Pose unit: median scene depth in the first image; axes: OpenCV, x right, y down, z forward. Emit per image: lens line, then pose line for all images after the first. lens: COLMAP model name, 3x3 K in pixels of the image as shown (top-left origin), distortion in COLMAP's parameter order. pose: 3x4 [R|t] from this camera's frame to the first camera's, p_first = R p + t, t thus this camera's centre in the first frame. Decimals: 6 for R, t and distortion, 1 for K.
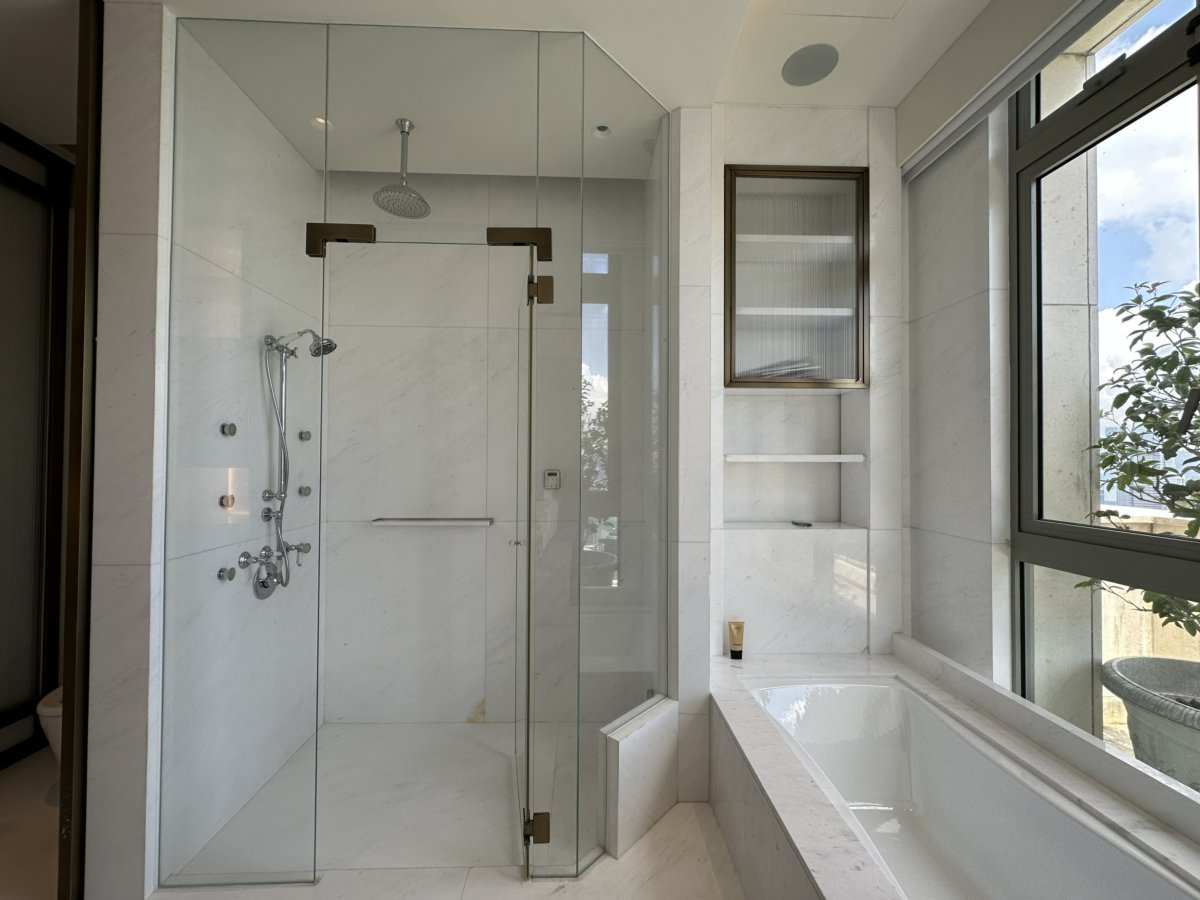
lens RADIAL K [[478.1, 0, 600.4], [0, 478.1, 450.9], [0, 0, 1]] dist [-0.000864, 0.000809]
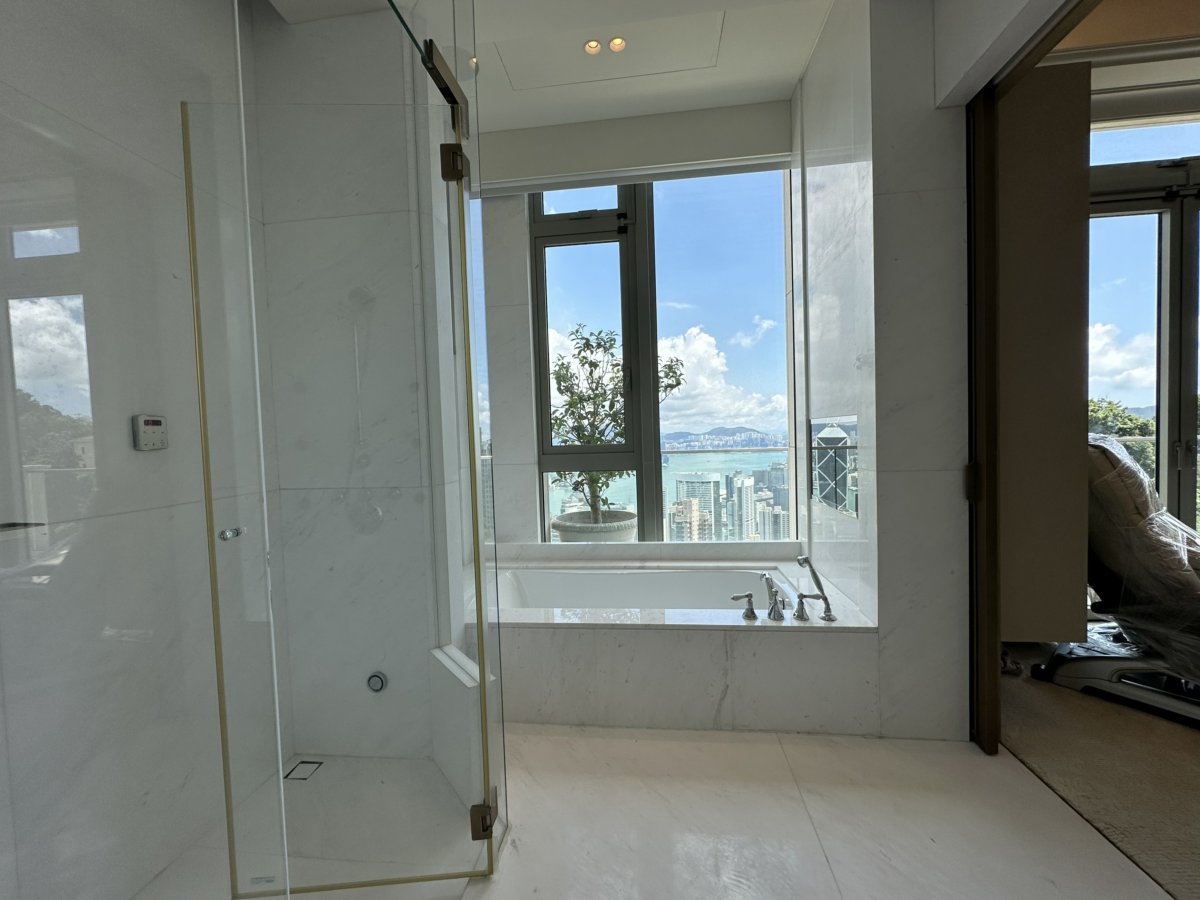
lens RADIAL K [[478.1, 0, 599.8], [0, 478.1, 448.5], [0, 0, 1]] dist [-0.000864, 0.000809]
pose [[0.153348, -0.038874, 0.987407, -0.829159], [0.018100, 0.999169, 0.036526, 0.099106], [-0.988007, 0.012271, 0.153924, 0.595253]]
